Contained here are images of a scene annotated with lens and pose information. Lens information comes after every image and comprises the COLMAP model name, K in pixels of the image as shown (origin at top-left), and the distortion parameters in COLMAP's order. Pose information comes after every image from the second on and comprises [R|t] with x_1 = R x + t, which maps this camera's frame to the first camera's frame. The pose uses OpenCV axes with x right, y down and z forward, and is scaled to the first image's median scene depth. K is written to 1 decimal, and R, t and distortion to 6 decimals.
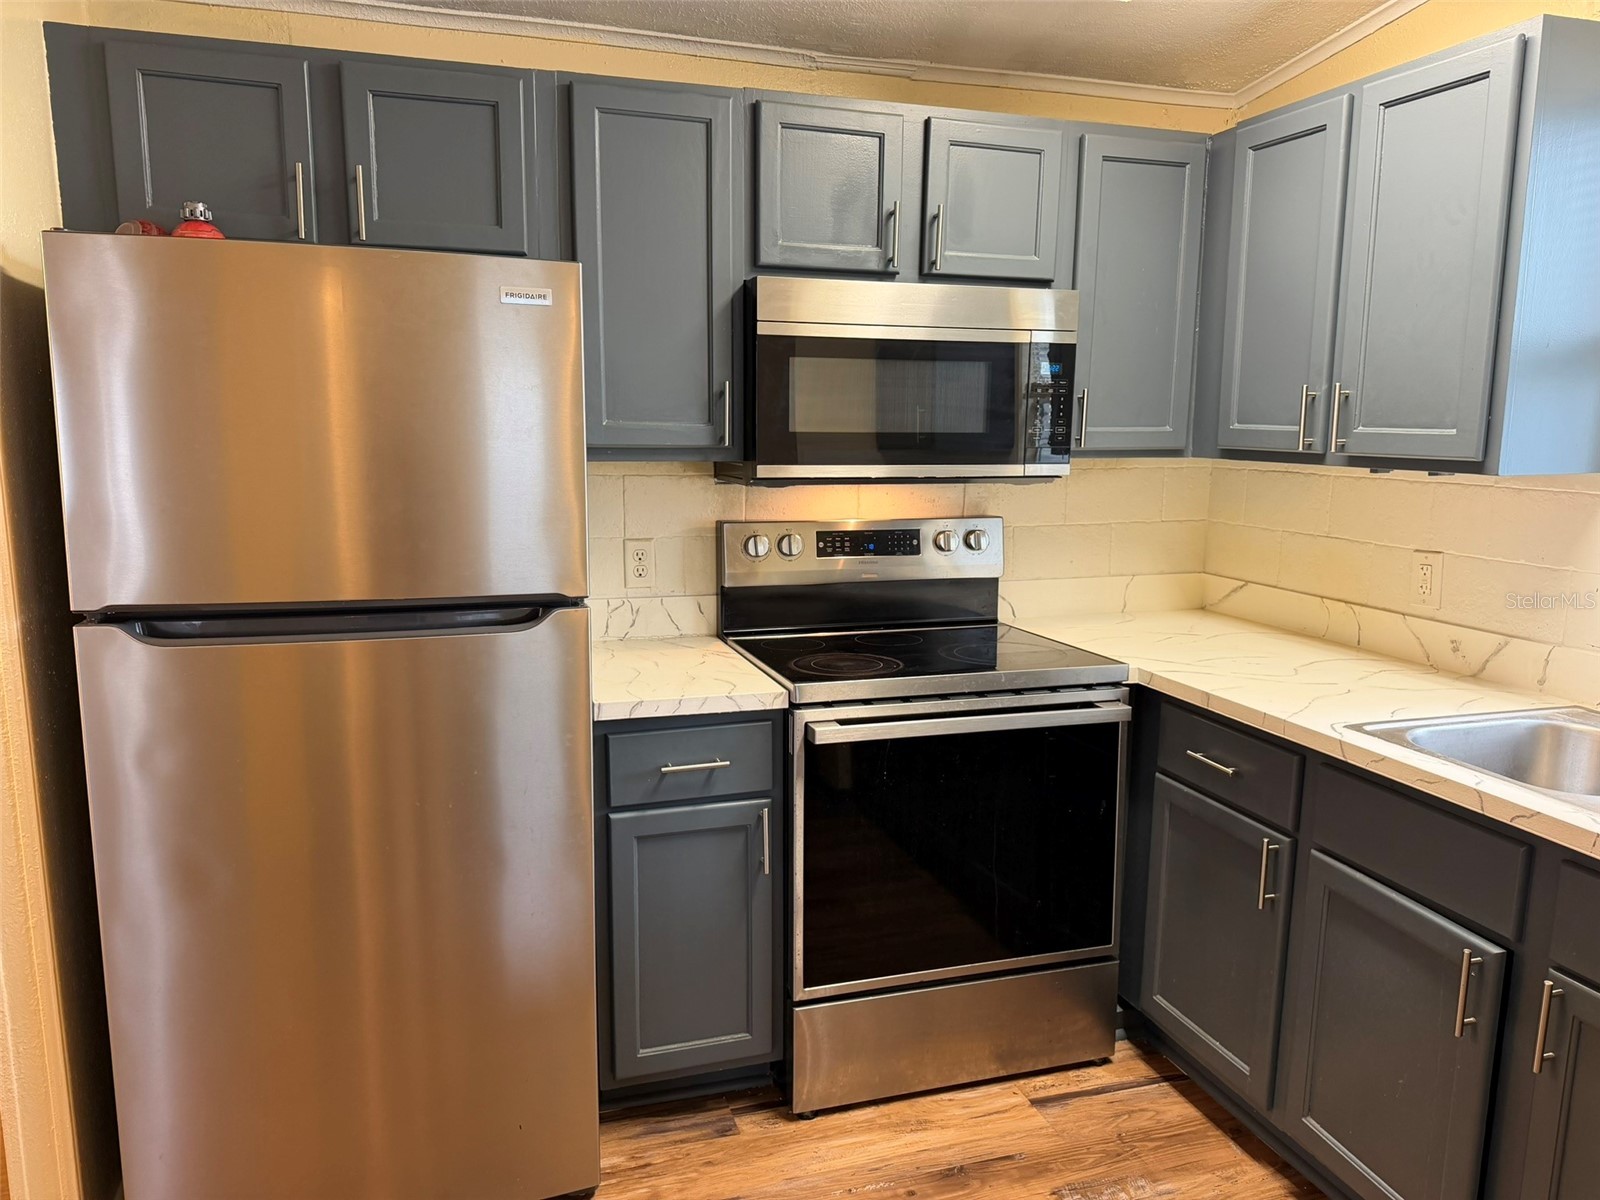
lens RADIAL K [[1094.6, 0, 801.3], [0, 1094.6, 616.8], [0, 0, 1]] dist [0.033911, -0.060749]
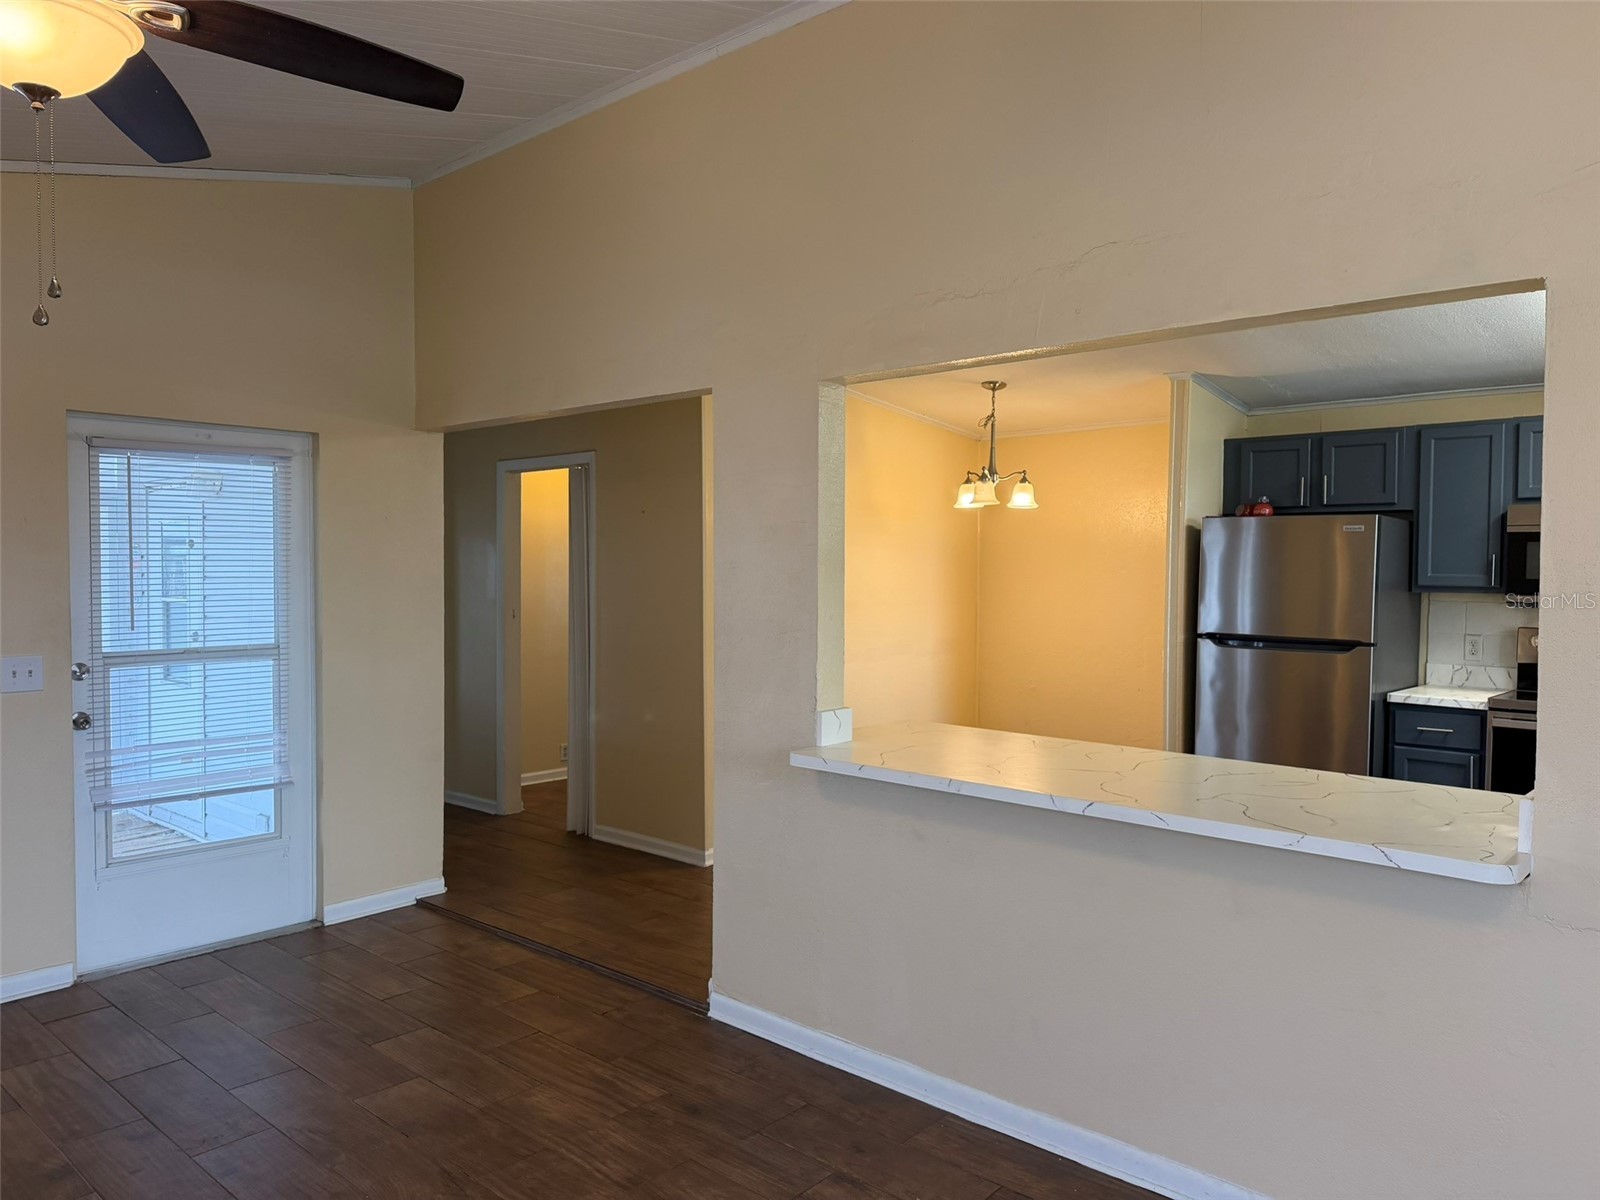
lens RADIAL K [[1094.6, 0, 813.2], [0, 1094.6, 602.4], [0, 0, 1]] dist [0.033911, -0.060749]
pose [[0.516840, 0.025246, -0.855710, 1.124664], [-0.144417, 0.987811, -0.058083, 0.189728], [0.843813, 0.153599, 0.514186, -1.212113]]
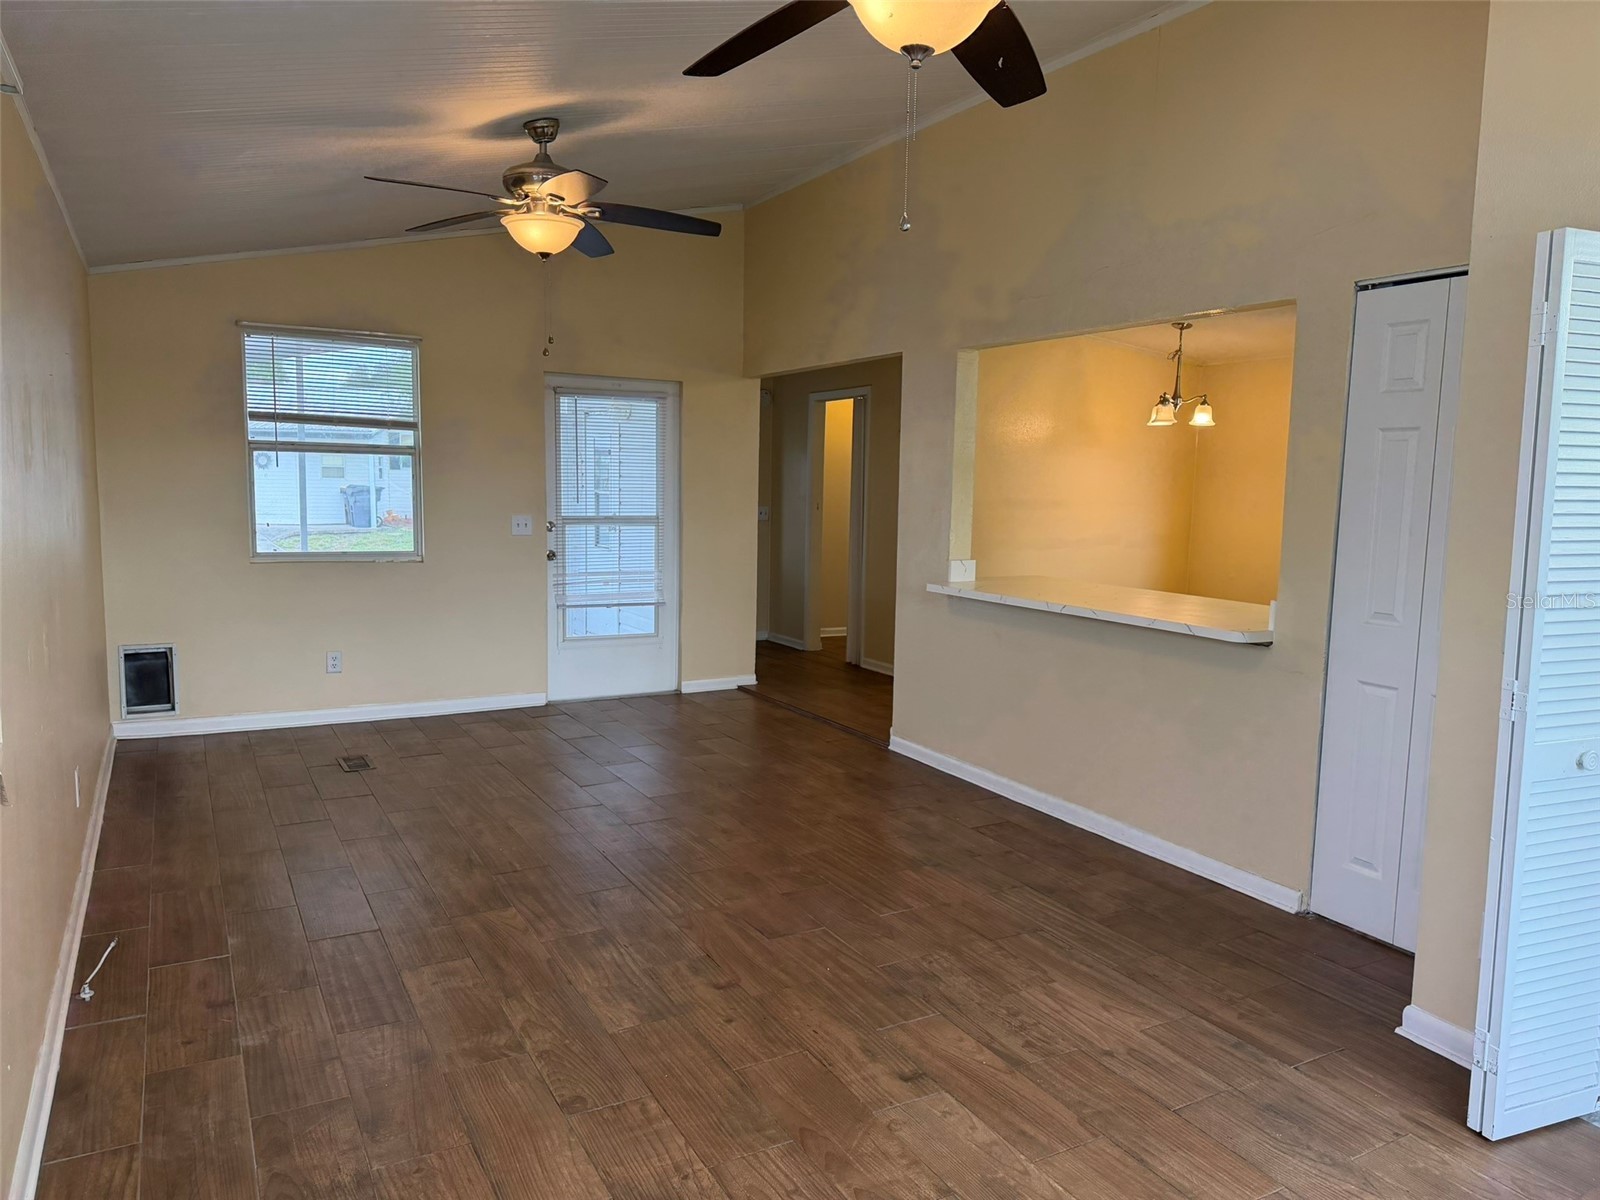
lens RADIAL K [[1094.6, 0, 808.0], [0, 1094.6, 600.8], [0, 0, 1]] dist [0.033911, -0.060749]
pose [[0.196704, 0.109051, -0.974380, 2.147087], [-0.178347, 0.981195, 0.073810, 0.218237], [0.964106, 0.159259, 0.212454, -1.208358]]
